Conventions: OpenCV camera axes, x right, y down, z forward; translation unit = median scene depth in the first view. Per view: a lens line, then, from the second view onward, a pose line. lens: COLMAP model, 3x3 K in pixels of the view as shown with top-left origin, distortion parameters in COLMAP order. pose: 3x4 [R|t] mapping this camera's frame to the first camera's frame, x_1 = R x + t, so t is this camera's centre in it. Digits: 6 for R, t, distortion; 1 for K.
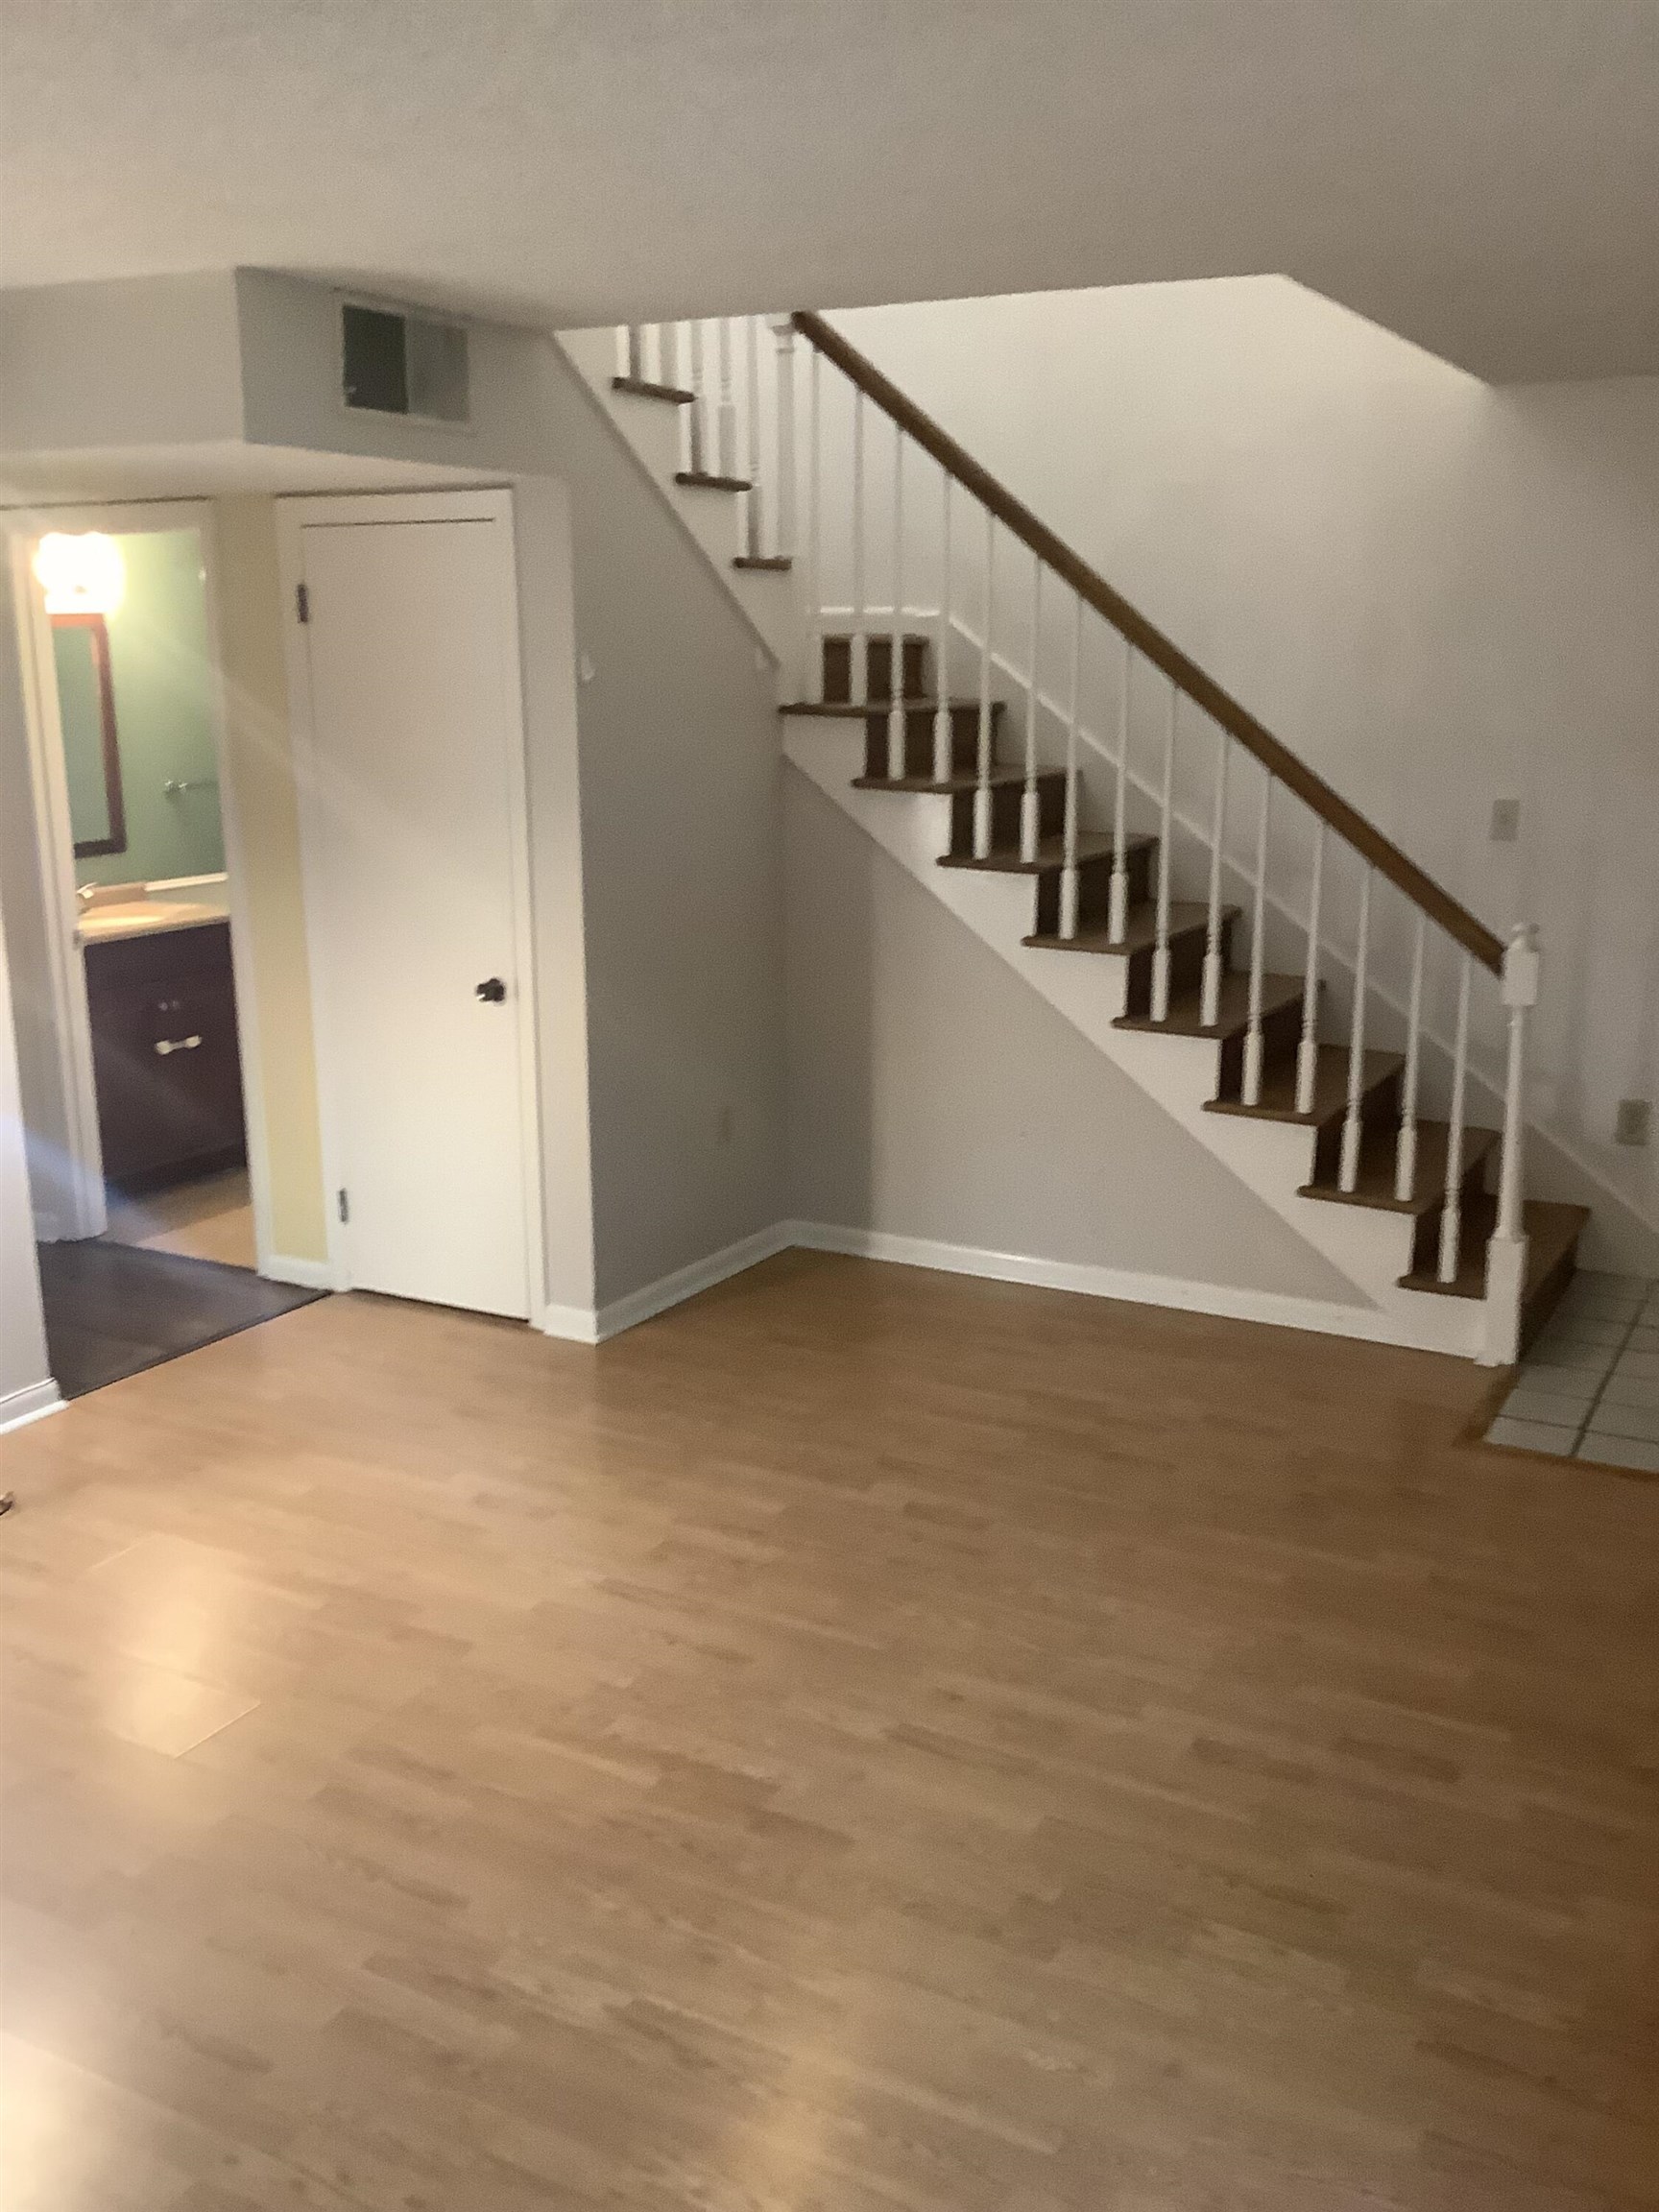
lens RADIAL K [[2011.1, 0, 834.0], [0, 2011.1, 1108.7], [0, 0, 1]] dist [-0.060849, 0.000000]
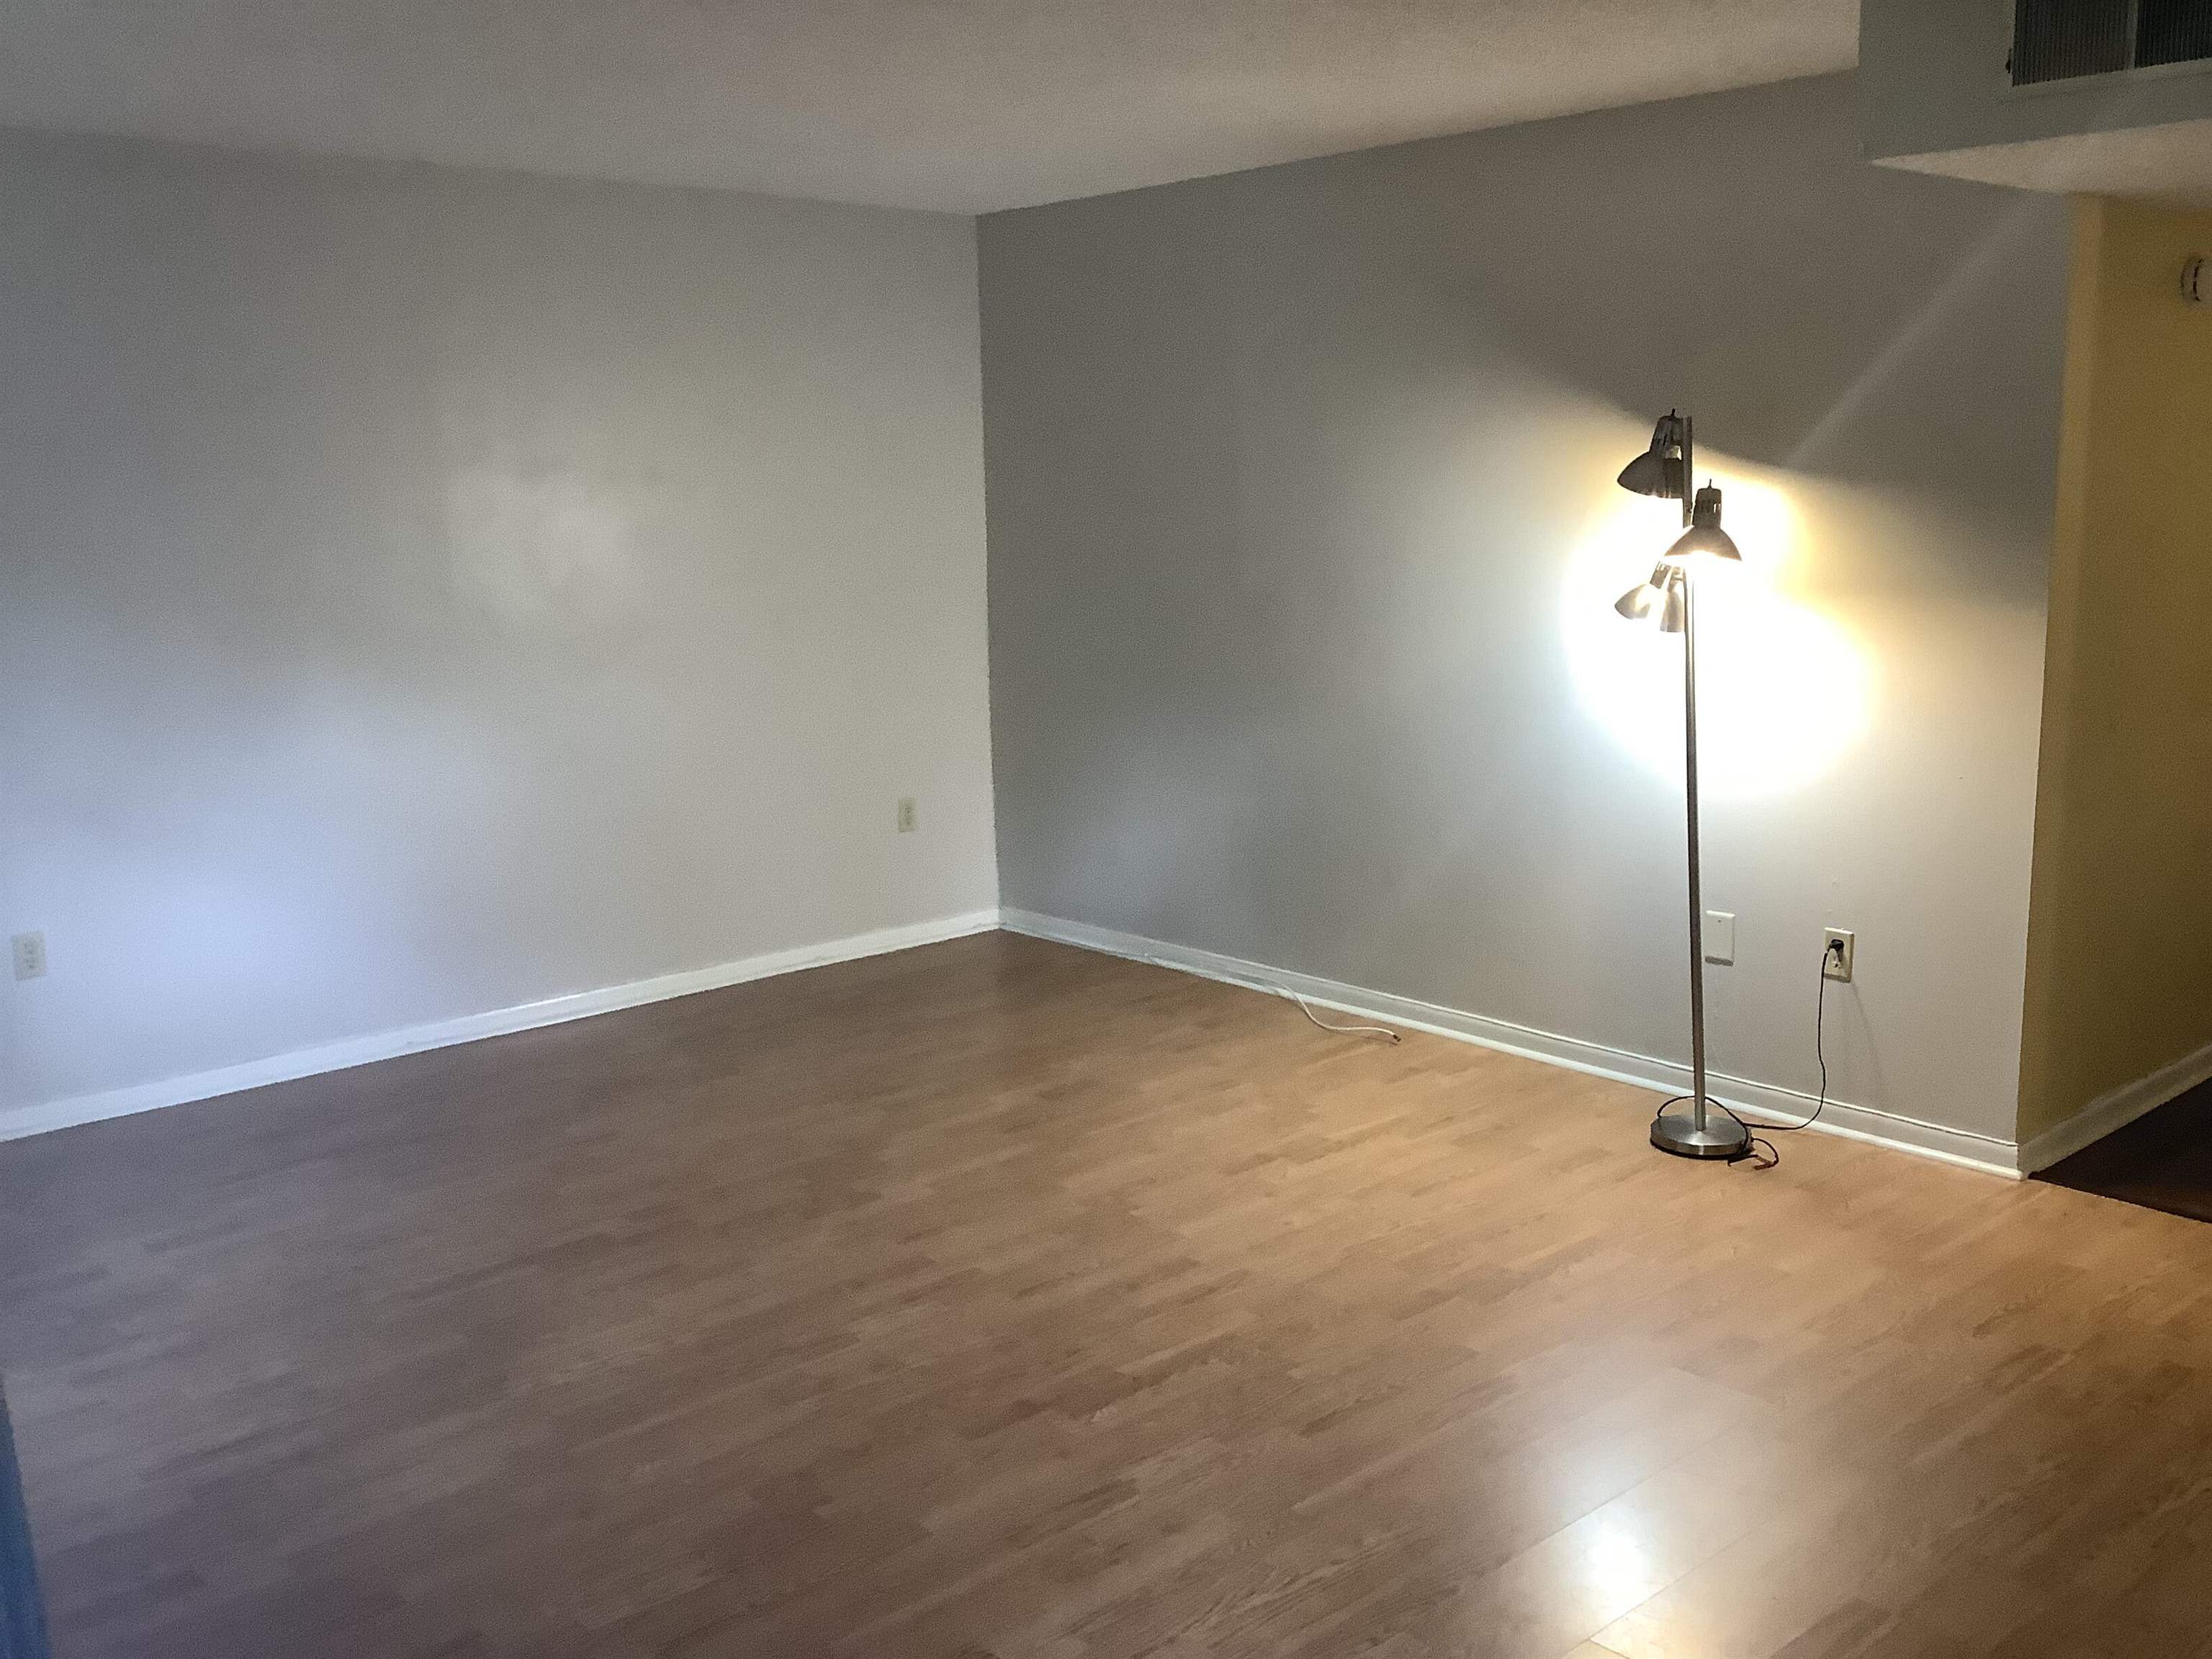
lens RADIAL K [[2011.1, 0, 1110.8], [0, 2011.1, 827.3], [0, 0, 1]] dist [-0.060849, 0.000000]
pose [[-0.346944, 0.177059, -0.921021, 0.916280], [-0.201541, 0.945002, 0.257588, -0.249401], [0.915976, 0.274992, -0.292178, 1.259375]]
